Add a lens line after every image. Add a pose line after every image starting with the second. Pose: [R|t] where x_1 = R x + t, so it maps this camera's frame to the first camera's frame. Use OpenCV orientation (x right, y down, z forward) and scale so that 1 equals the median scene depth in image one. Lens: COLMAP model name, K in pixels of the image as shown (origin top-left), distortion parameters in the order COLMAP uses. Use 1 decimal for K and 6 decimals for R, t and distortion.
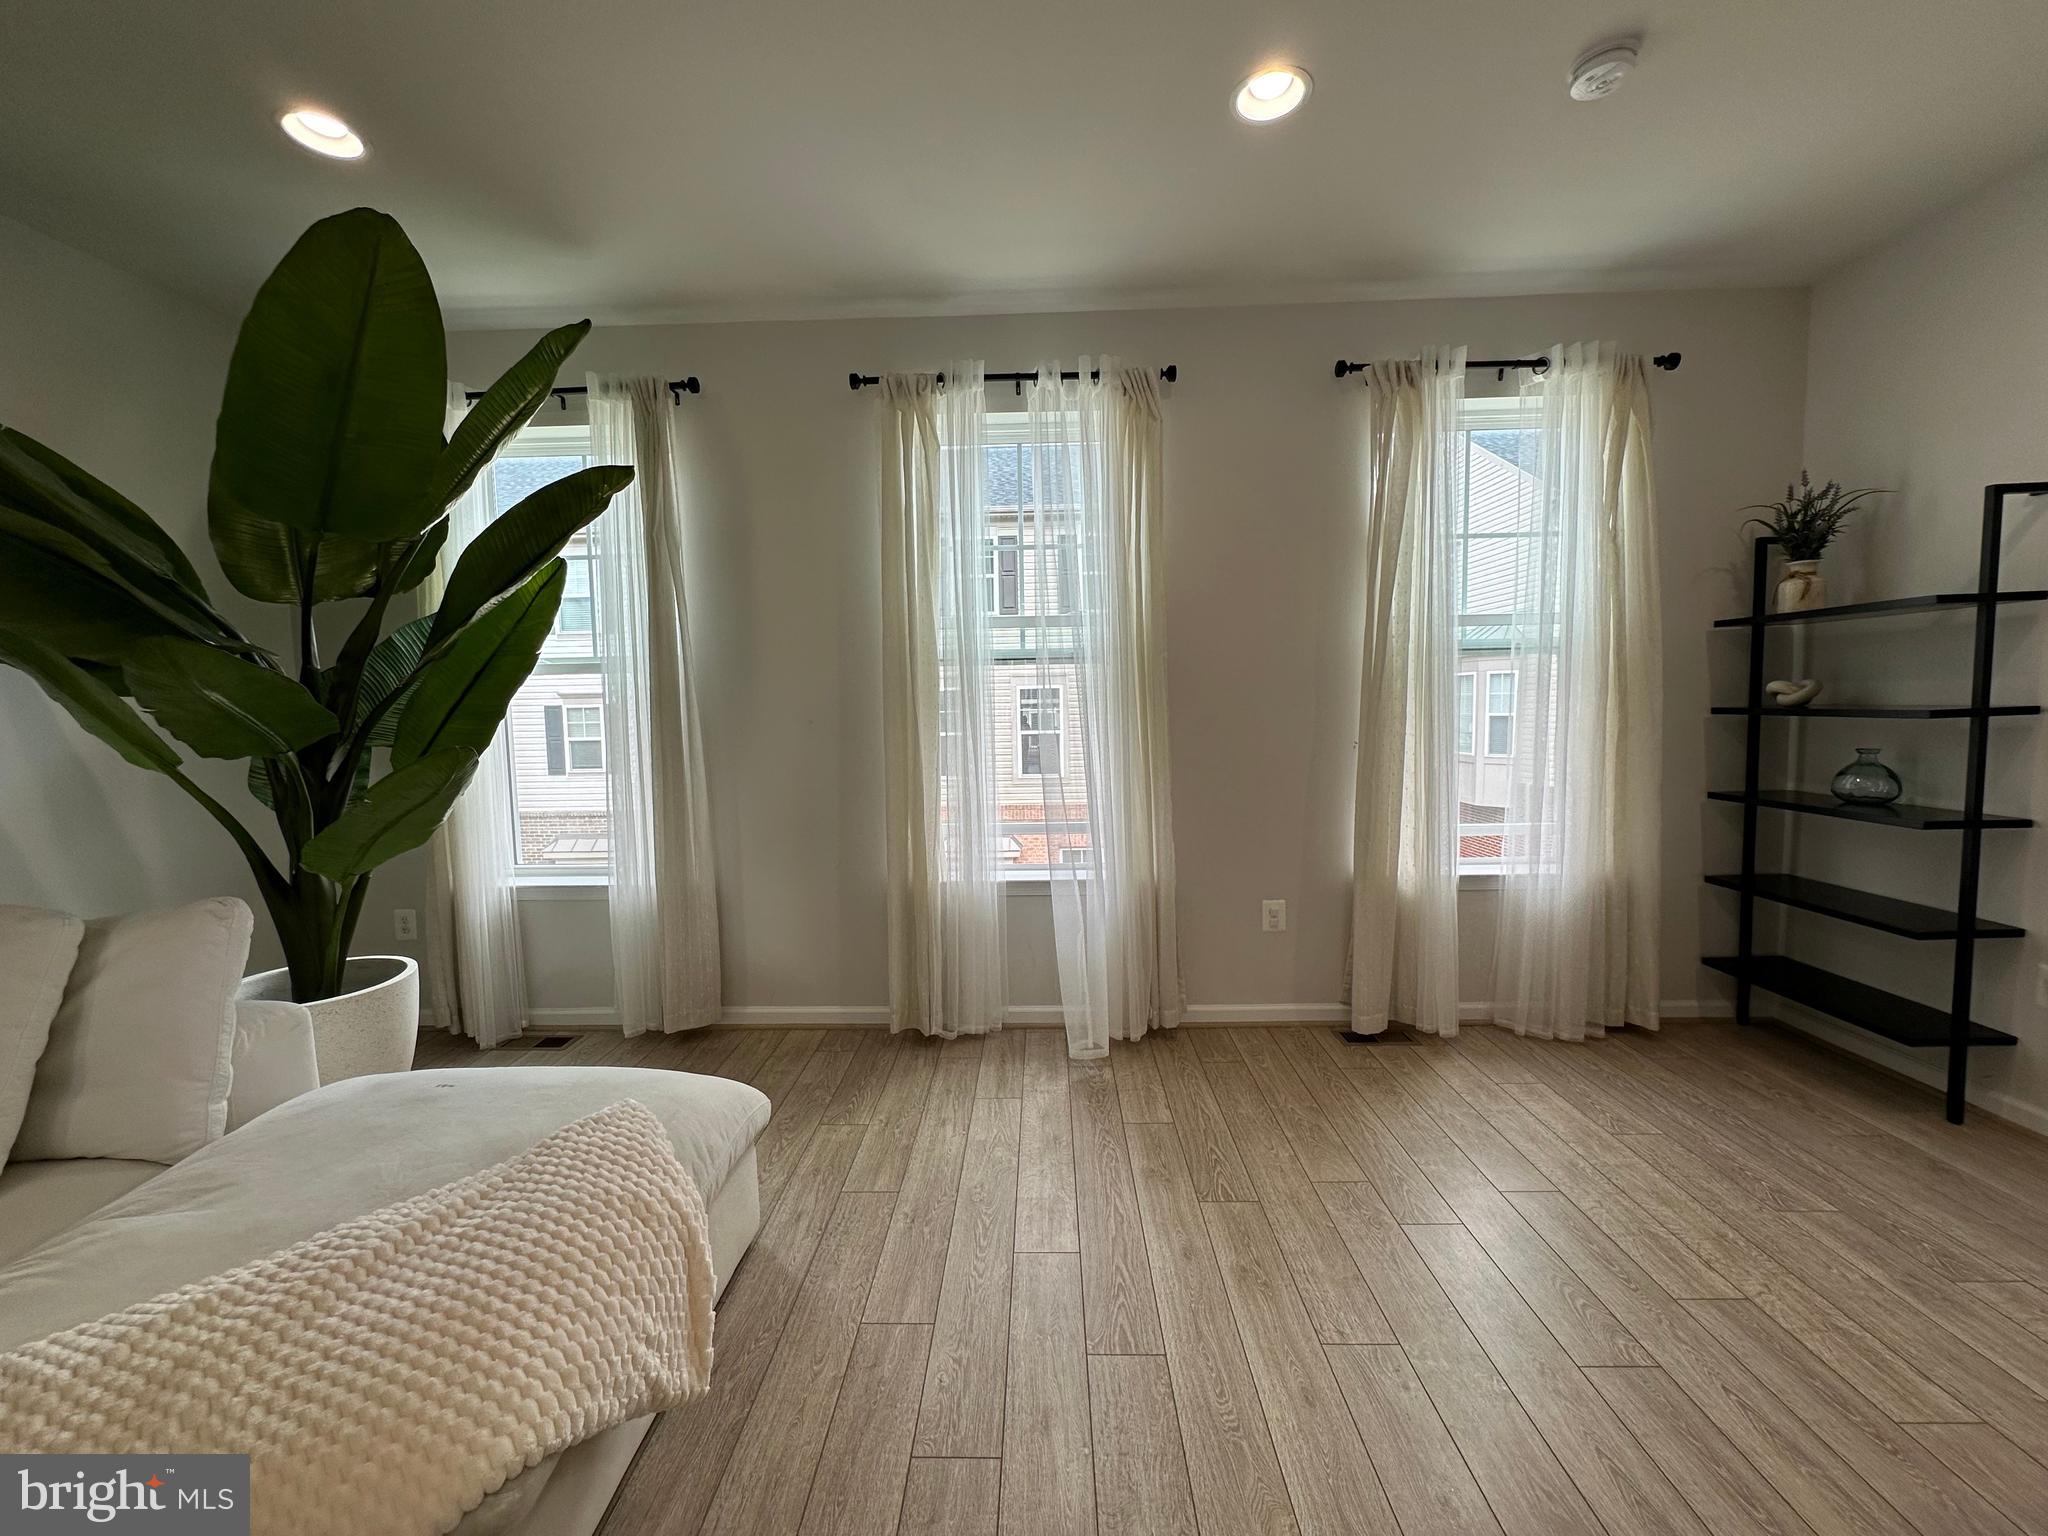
lens RADIAL K [[818.0, 0, 1019.6], [0, 818.0, 767.5], [0, 0, 1]] dist [-0.003889, 0.000850]
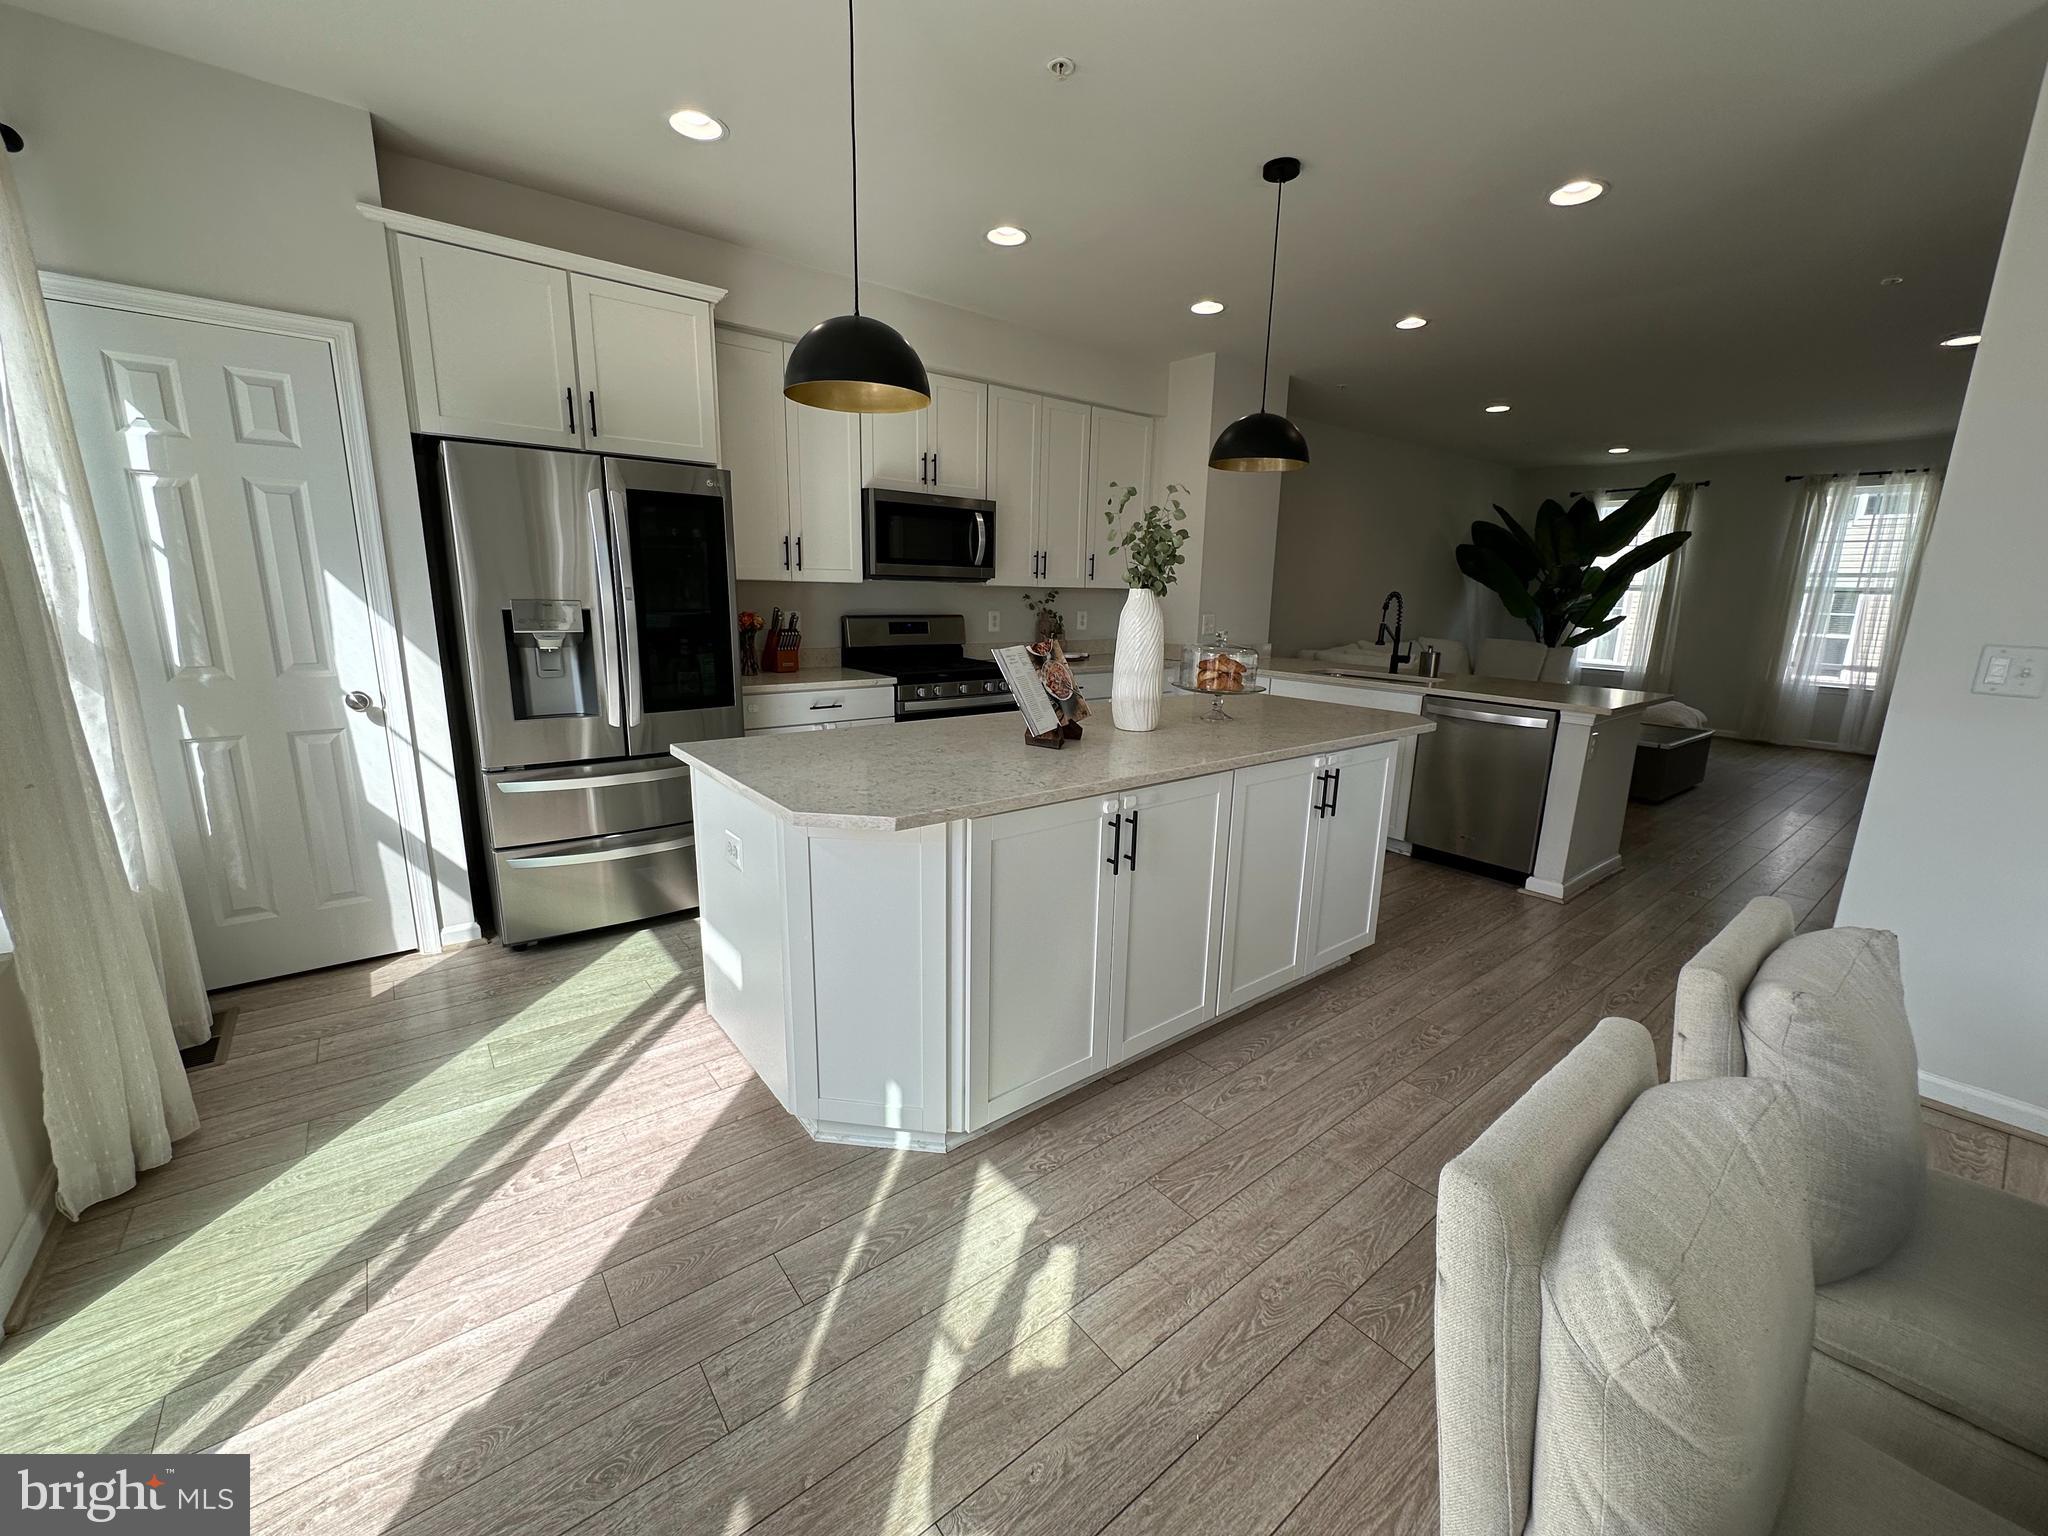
lens RADIAL K [[818.0, 0, 1018.1], [0, 818.0, 760.9], [0, 0, 1]] dist [-0.003889, 0.000850]
pose [[0.640754, 0.189235, -0.744060, 0.324512], [-0.091186, 0.981046, 0.170981, 0.176975], [0.762312, -0.041709, 0.645864, -2.566145]]
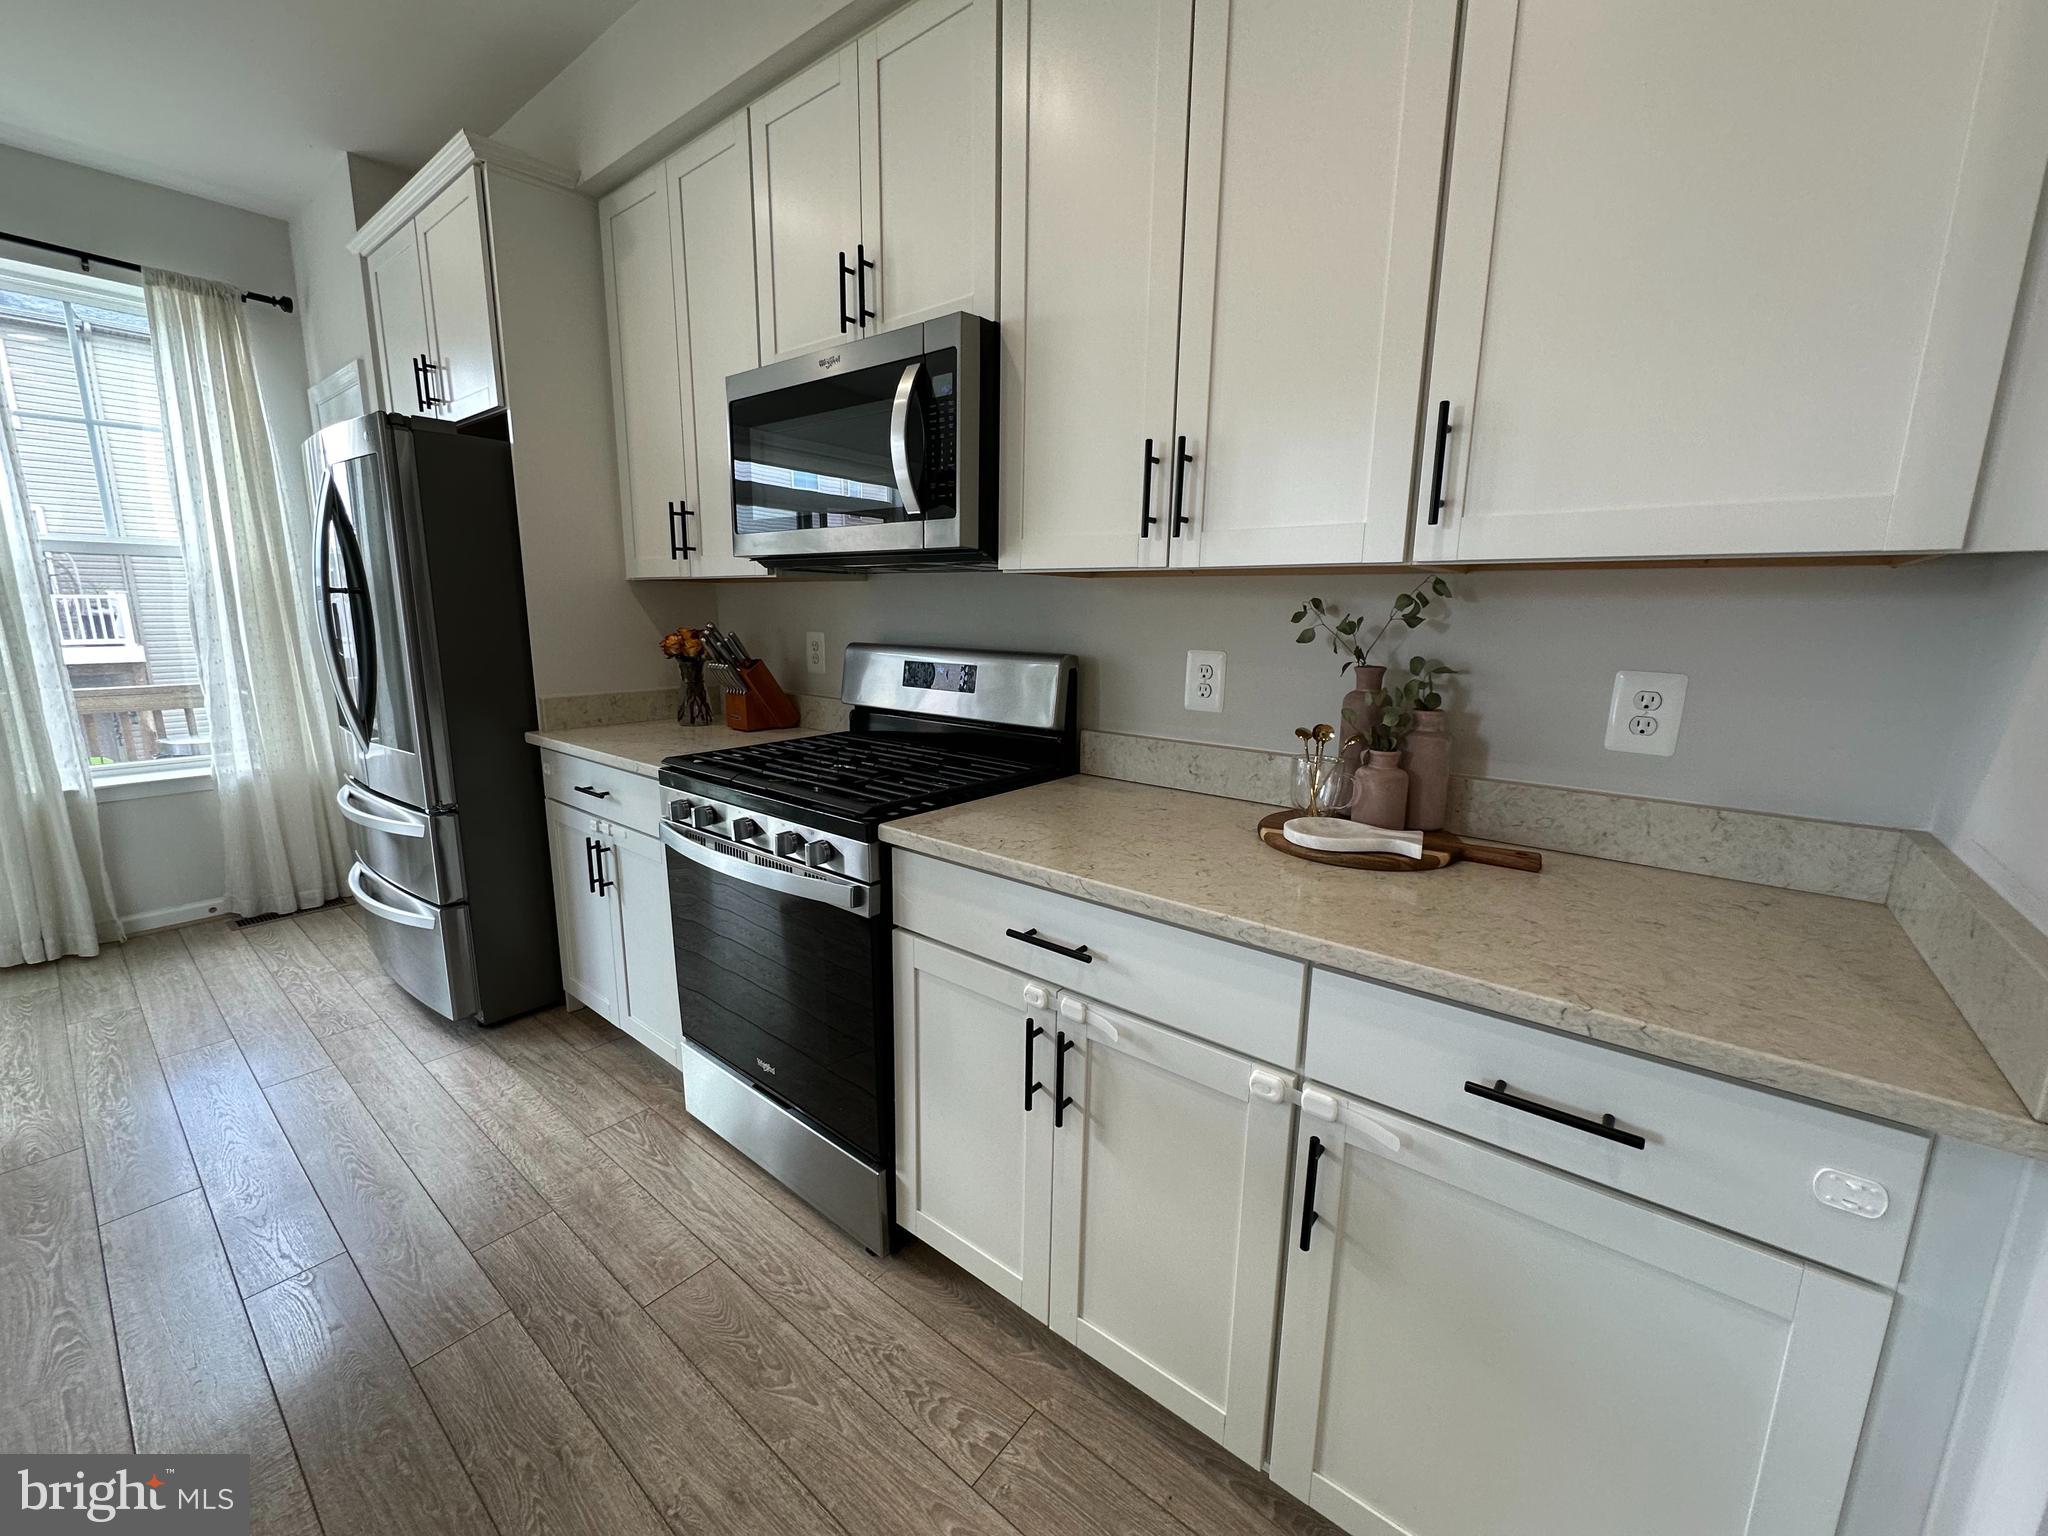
lens RADIAL K [[818.0, 0, 1023.7], [0, 818.0, 769.5], [0, 0, 1]] dist [-0.003889, 0.000850]
pose [[-0.604521, 0.166307, -0.779036, -0.518836], [-0.062899, 0.964945, 0.254803, 0.107367], [0.794102, 0.203034, -0.572869, -1.209883]]
